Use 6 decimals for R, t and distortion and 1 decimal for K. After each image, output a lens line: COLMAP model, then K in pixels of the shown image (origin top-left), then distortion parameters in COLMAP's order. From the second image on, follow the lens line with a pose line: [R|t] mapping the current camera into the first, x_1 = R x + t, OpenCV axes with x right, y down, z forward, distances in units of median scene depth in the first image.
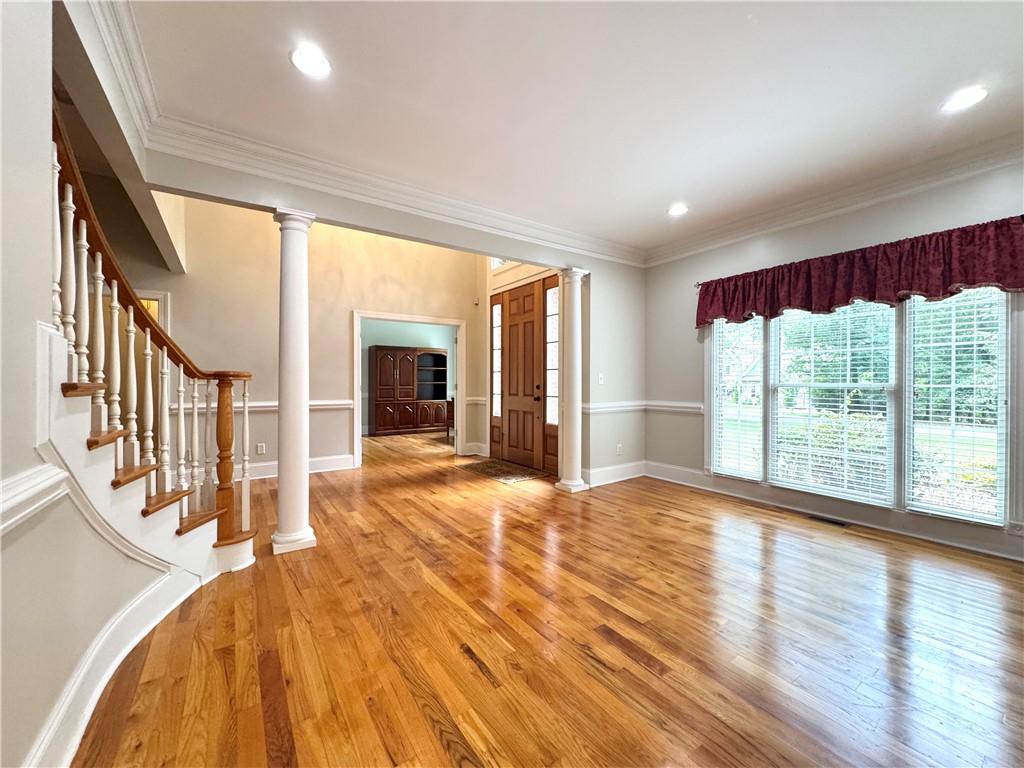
lens RADIAL K [[411.5, 0, 508.6], [0, 411.5, 385.6], [0, 0, 1]] dist [-0.000775, -0.000323]
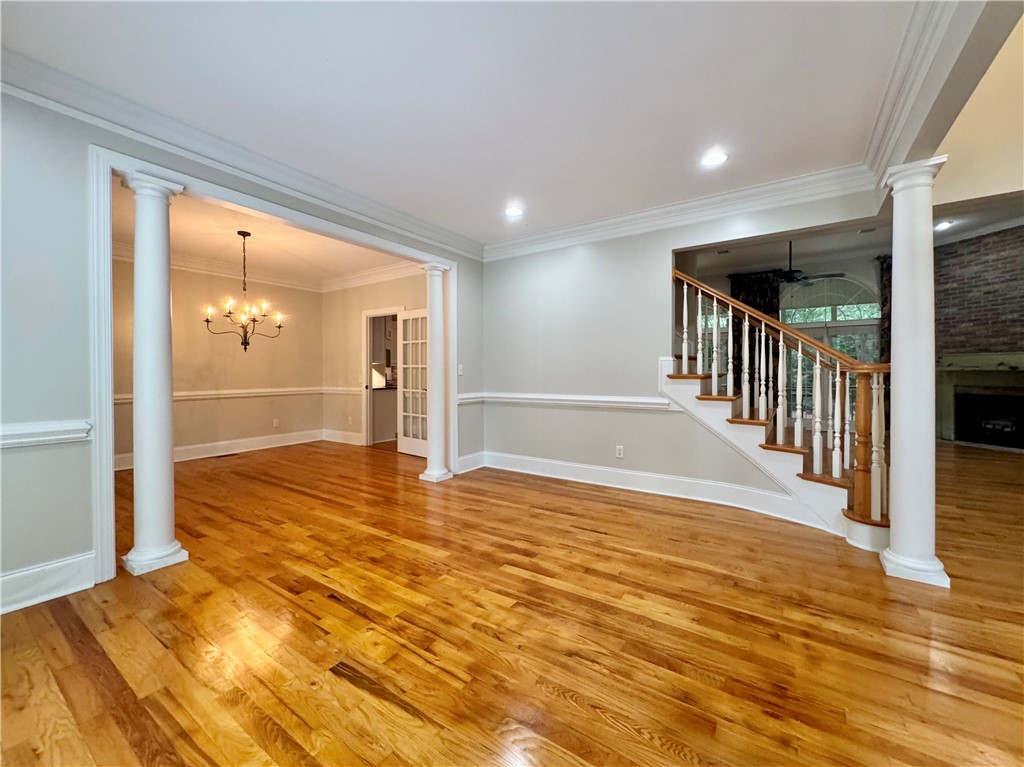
lens RADIAL K [[411.5, 0, 519.6], [0, 411.5, 378.2], [0, 0, 1]] dist [-0.000775, -0.000323]
pose [[-0.924029, 0.008298, -0.382233, 0.554768], [0.000710, 0.999800, 0.019987, -0.018988], [0.382322, 0.018197, -0.923850, 1.578991]]
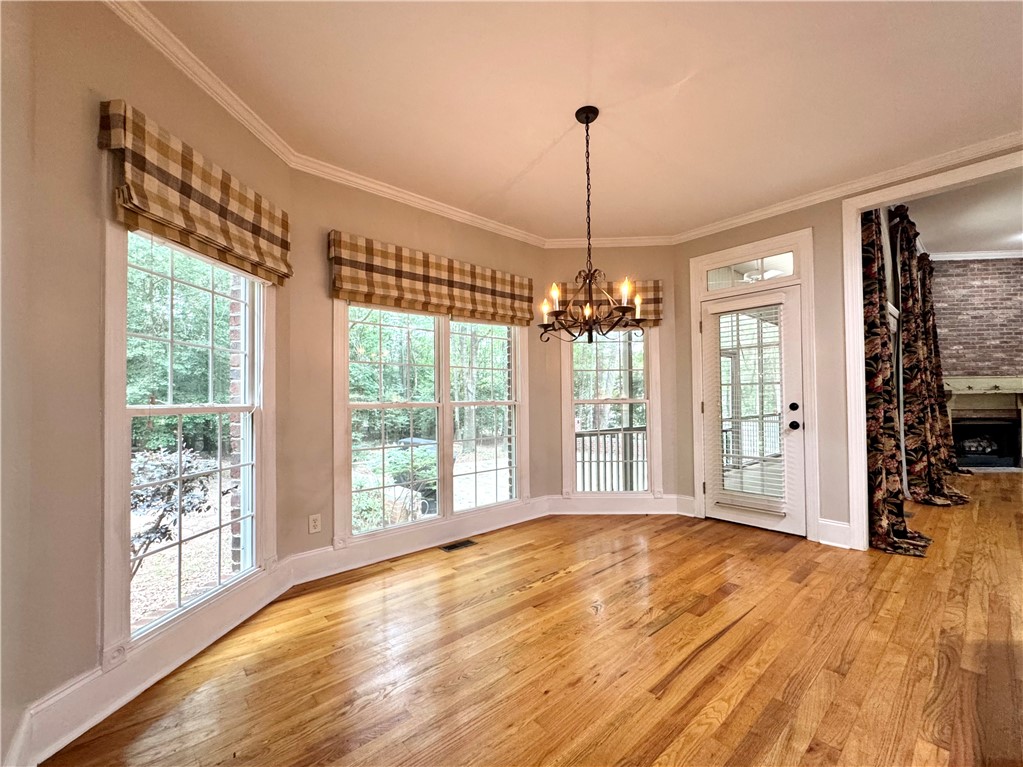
lens RADIAL K [[411.1, 0, 490.5], [0, 411.1, 390.2], [0, 0, 1]] dist [-0.000775, -0.000323]
pose [[0.128455, -0.019563, -0.991522, -0.860324], [0.005528, 0.999804, -0.019010, -0.005184], [0.991700, -0.003040, 0.128538, -2.767002]]
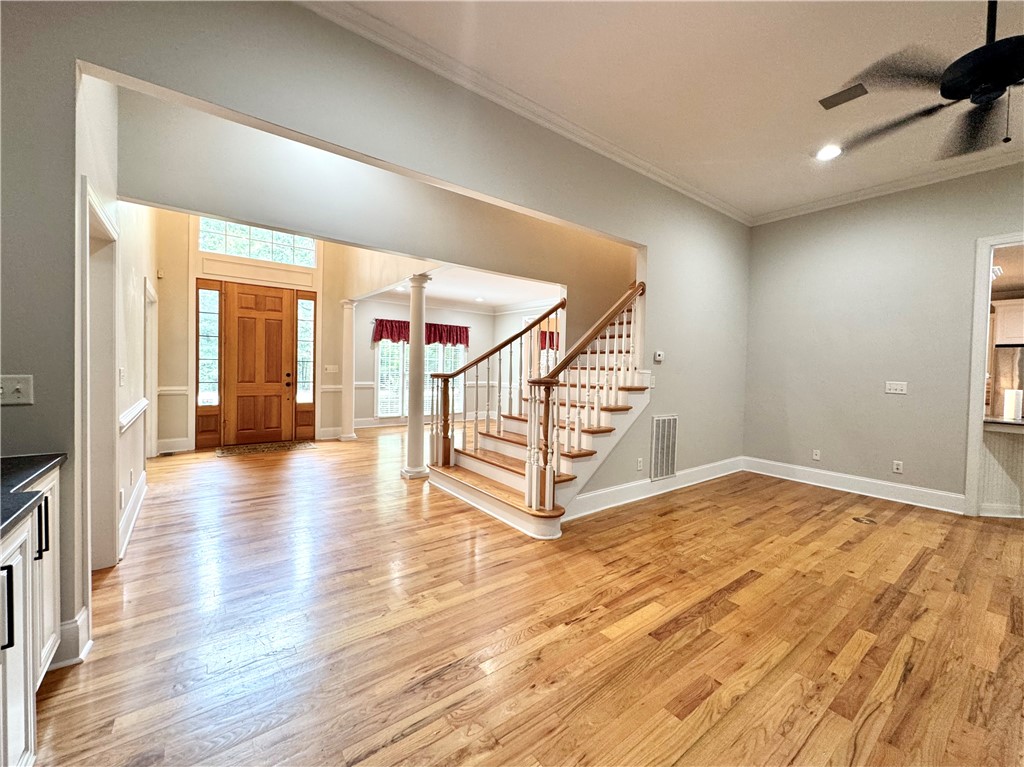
lens RADIAL K [[411.5, 0, 515.2], [0, 411.5, 377.4], [0, 0, 1]] dist [-0.000775, -0.000323]
pose [[-0.061291, -0.030679, 0.997648, -2.453738], [-0.011679, 0.999481, 0.030017, -0.068781], [-0.998052, -0.009812, -0.061617, 0.789510]]
